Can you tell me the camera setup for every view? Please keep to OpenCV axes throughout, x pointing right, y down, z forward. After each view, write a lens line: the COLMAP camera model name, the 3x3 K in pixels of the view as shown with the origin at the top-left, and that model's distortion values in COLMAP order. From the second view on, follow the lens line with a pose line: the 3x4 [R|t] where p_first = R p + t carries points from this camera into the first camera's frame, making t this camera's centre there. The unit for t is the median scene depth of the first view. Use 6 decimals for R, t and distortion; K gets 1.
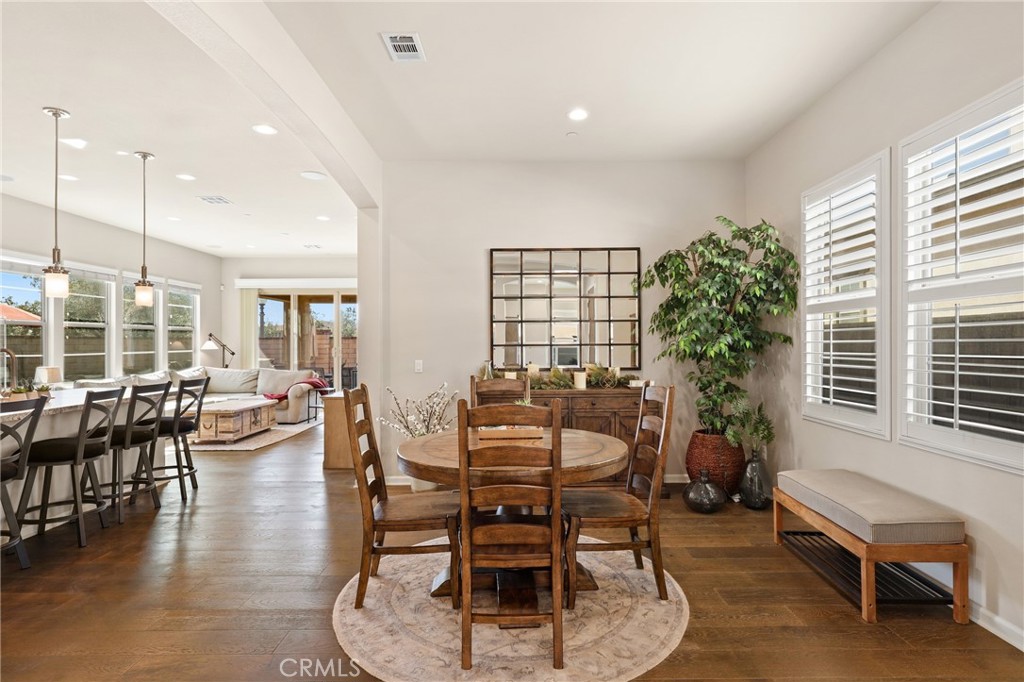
lens RADIAL K [[529.8, 0, 516.7], [0, 529.8, 341.4], [0, 0, 1]] dist [0.003969, -0.001942]
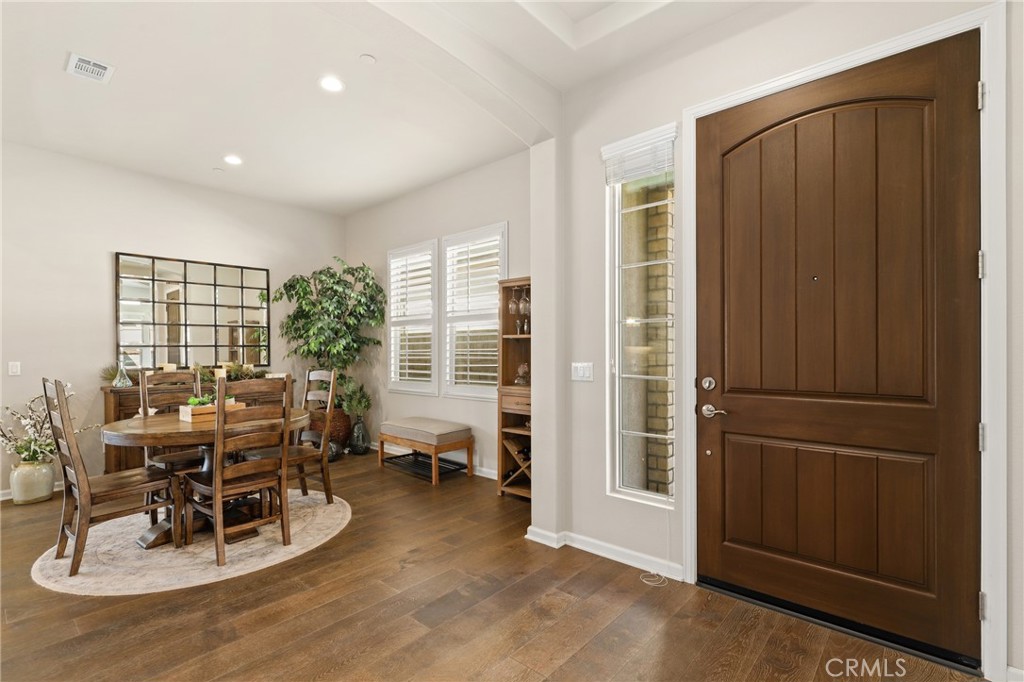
lens RADIAL K [[473.2, 0, 509.9], [0, 473.2, 348.8], [0, 0, 1]] dist [-0.000572, 0.002488]
pose [[0.669868, 0.001449, 0.742478, -0.254314], [0.000473, 0.999997, -0.002378, 0.017234], [-0.742480, 0.001945, 0.669866, -0.210933]]
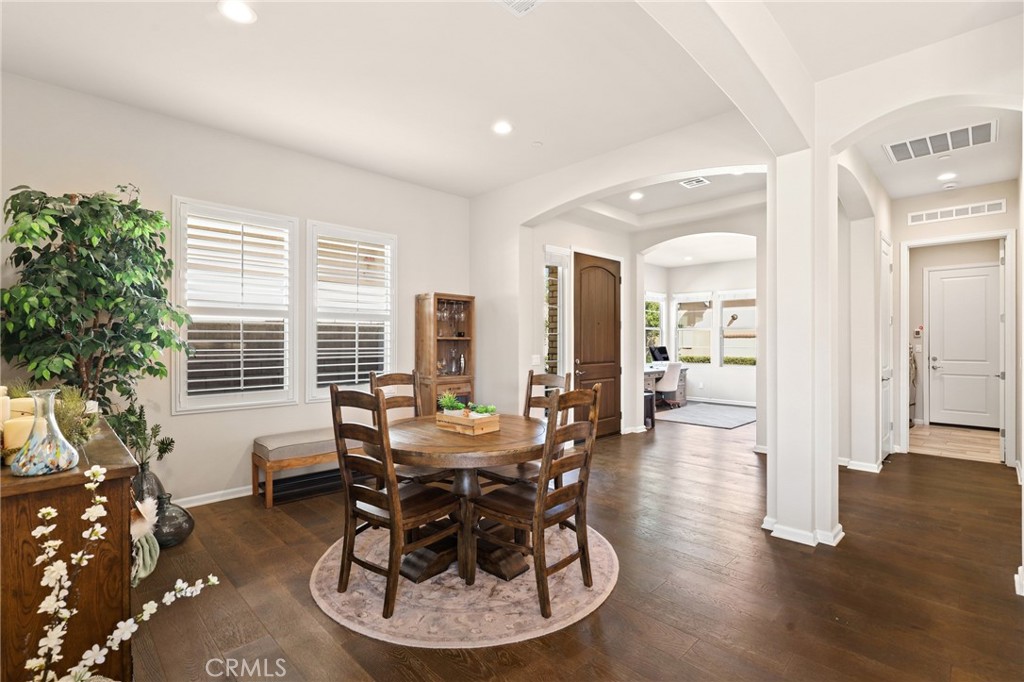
lens RADIAL K [[473.2, 0, 505.9], [0, 473.2, 344.5], [0, 0, 1]] dist [-0.000572, 0.002488]
pose [[-0.690543, 0.002134, 0.723288, -0.530255], [0.001836, 0.999998, -0.001198, 0.009266], [-0.723289, 0.000500, -0.690545, 1.089068]]
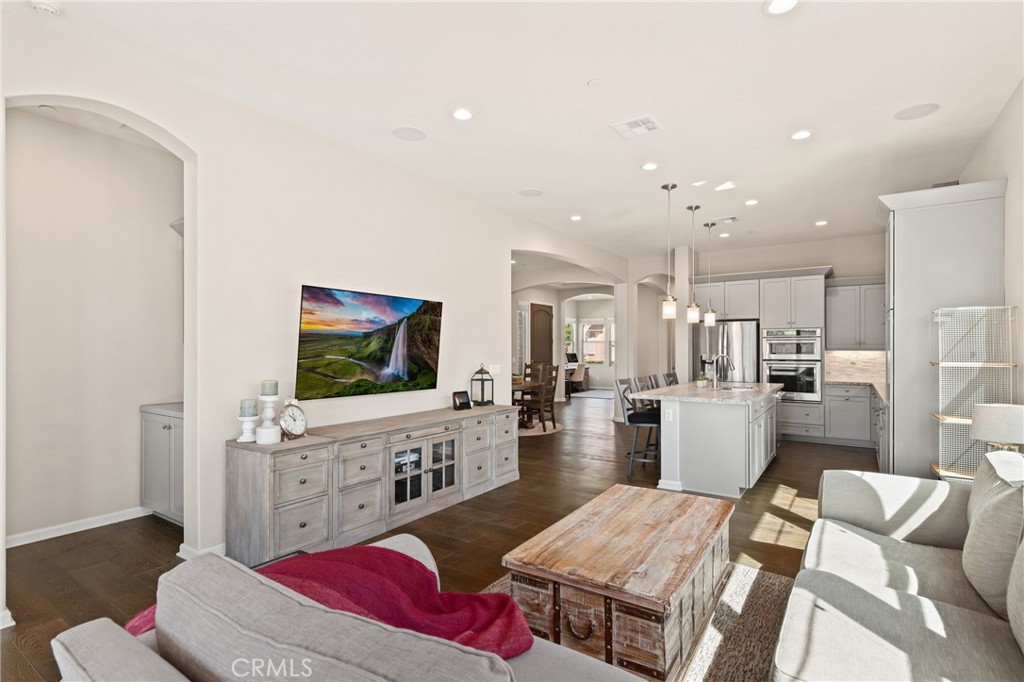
lens RADIAL K [[495.0, 0, 519.8], [0, 495.0, 348.4], [0, 0, 1]] dist [0.001117, 0.001548]
pose [[-0.829360, 0.008204, 0.558654, -1.141596], [0.004827, 0.999960, -0.007519, 0.007389], [-0.558693, -0.003539, -0.829367, 2.283101]]
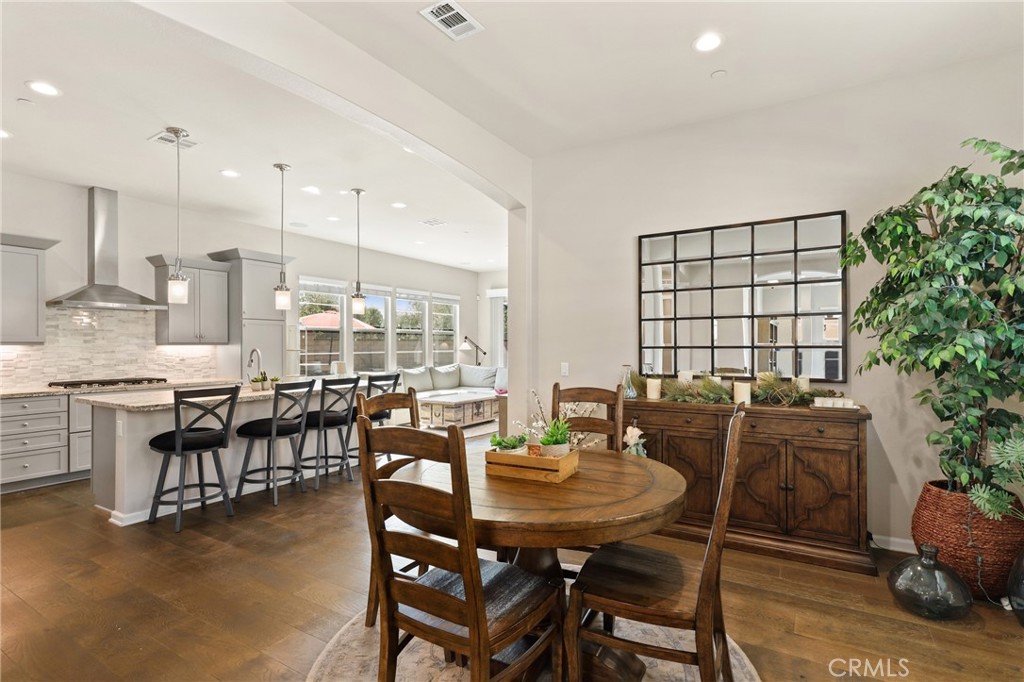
lens RADIAL K [[495.0, 0, 517.5], [0, 495.0, 345.5], [0, 0, 1]] dist [0.001117, 0.001548]
pose [[0.853664, 0.001895, -0.520821, 0.235256], [0.001260, 0.999983, 0.005704, -0.000681], [0.520823, -0.005525, 0.853647, 0.236770]]
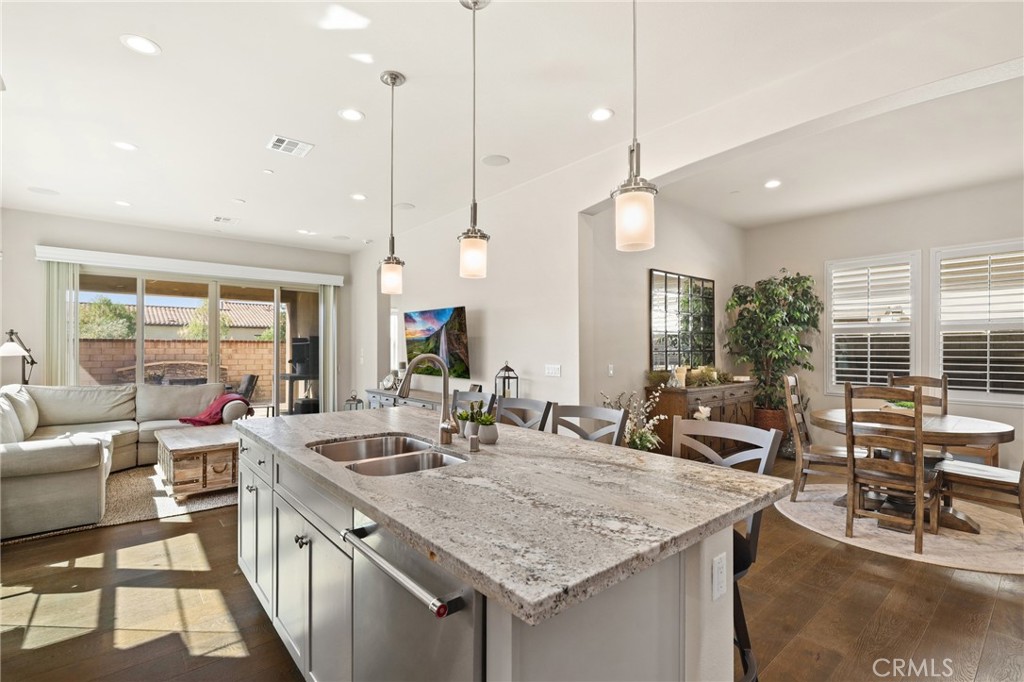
lens RADIAL K [[473.2, 0, 518.7], [0, 473.2, 349.7], [0, 0, 1]] dist [-0.000572, 0.002488]
pose [[0.758633, 0.006518, 0.651486, -1.098216], [-0.007057, 0.999974, -0.001787, 0.009048], [-0.651480, -0.003242, 0.758659, 0.462121]]
